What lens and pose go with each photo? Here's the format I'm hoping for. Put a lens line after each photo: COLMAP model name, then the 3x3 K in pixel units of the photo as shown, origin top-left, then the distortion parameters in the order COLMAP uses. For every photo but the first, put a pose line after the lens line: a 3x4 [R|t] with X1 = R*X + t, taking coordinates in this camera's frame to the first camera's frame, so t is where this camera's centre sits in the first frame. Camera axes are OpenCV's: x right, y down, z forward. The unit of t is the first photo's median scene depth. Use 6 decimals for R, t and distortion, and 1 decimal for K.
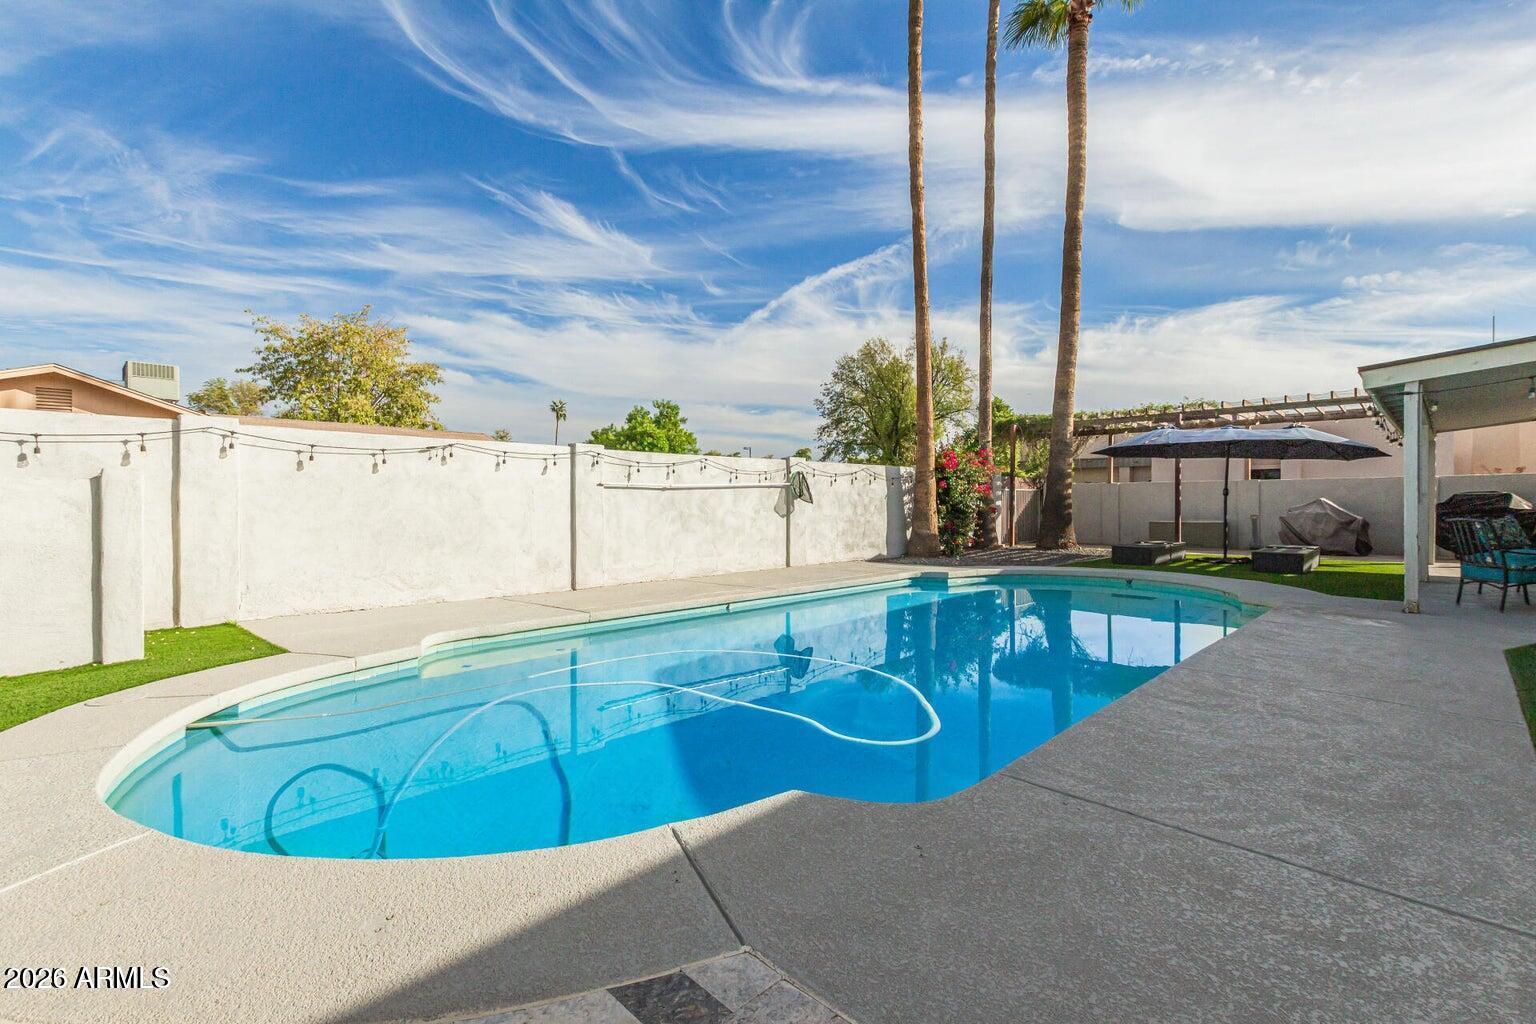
lens RADIAL K [[700.2, 0, 769.0], [0, 700.2, 505.1], [0, 0, 1]] dist [0.003704, -0.001746]
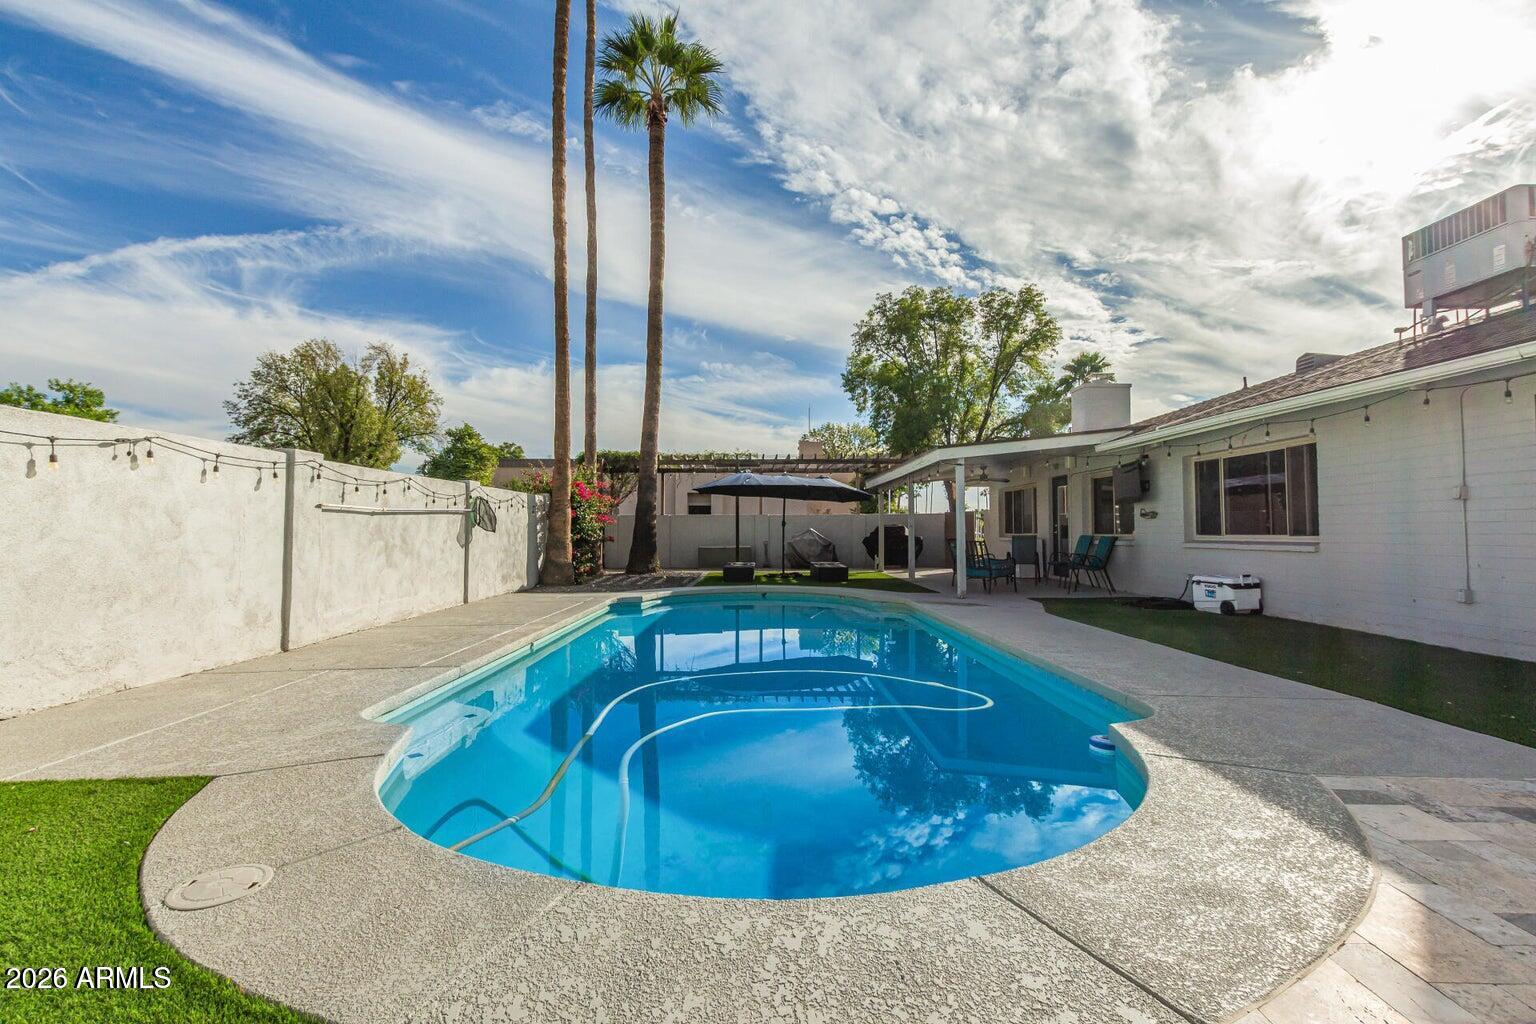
lens RADIAL K [[700.2, 0, 760.1], [0, 700.2, 502.4], [0, 0, 1]] dist [0.003704, -0.001746]
pose [[0.702074, 0.030624, 0.711445, -0.528868], [0.002518, 0.998962, -0.045485, 0.002561], [-0.712099, 0.033726, 0.701268, 0.165431]]
